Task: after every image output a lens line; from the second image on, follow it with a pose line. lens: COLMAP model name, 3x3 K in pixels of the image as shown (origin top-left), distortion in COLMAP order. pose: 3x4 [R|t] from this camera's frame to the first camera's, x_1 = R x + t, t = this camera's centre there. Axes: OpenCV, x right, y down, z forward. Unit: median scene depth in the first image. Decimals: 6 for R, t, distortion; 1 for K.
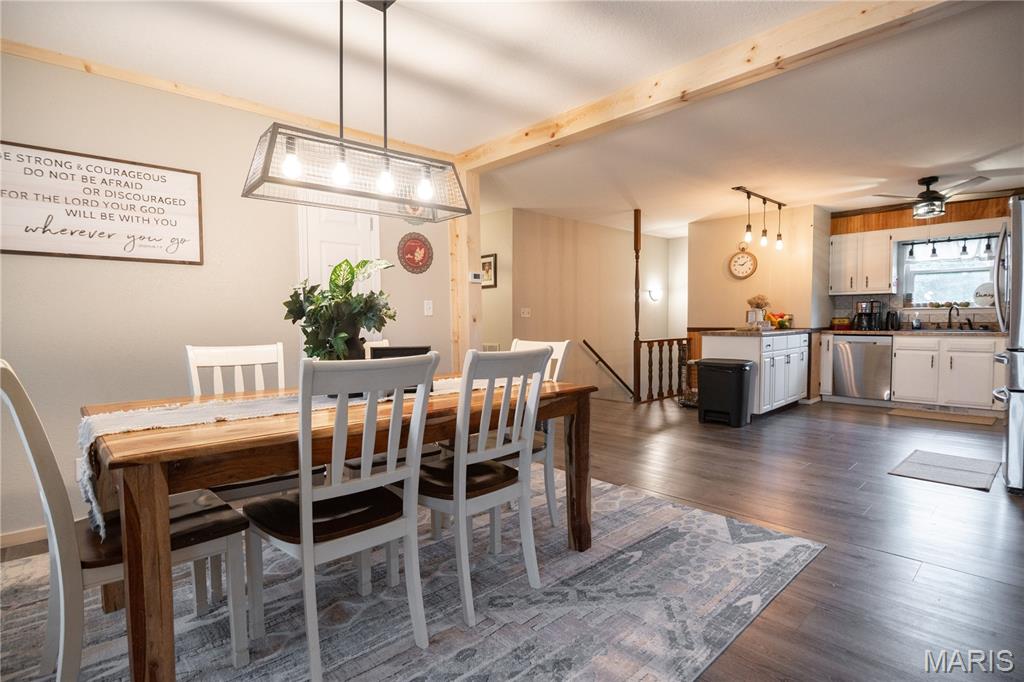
lens RADIAL K [[499.6, 0, 515.8], [0, 499.6, 343.5], [0, 0, 1]] dist [-0.047247, 0.011434]
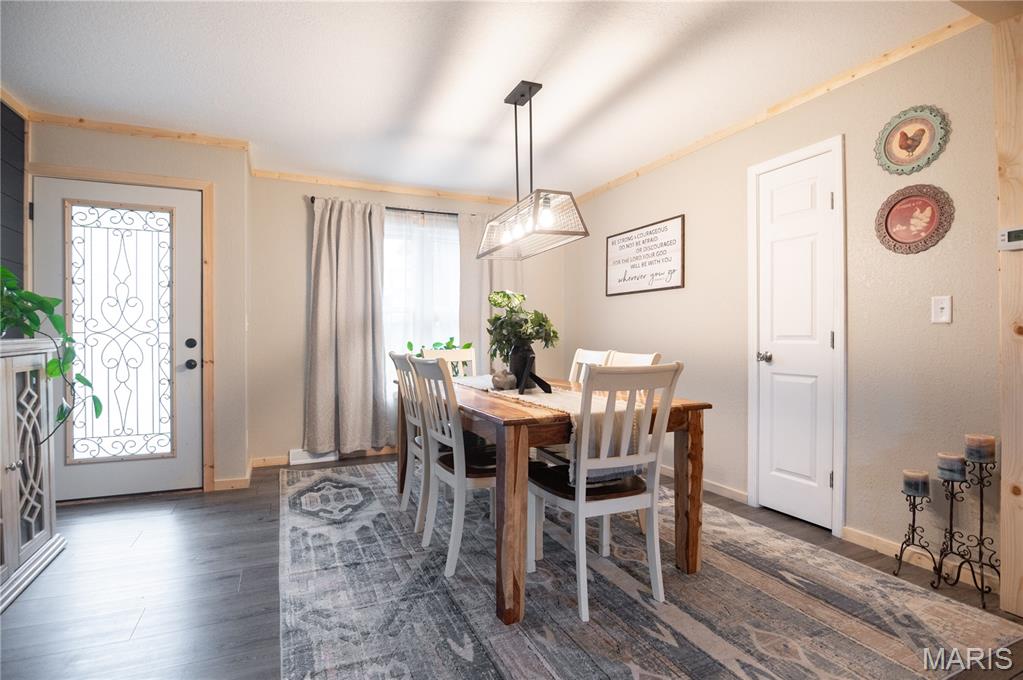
lens RADIAL K [[499.1, 0, 515.3], [0, 499.1, 342.5], [0, 0, 1]] dist [-0.047247, 0.011434]
pose [[-0.314033, 0.026774, -0.949034, 0.833897], [-0.028451, 0.998888, 0.037595, -0.064958], [0.948986, 0.038807, -0.312922, 1.176204]]
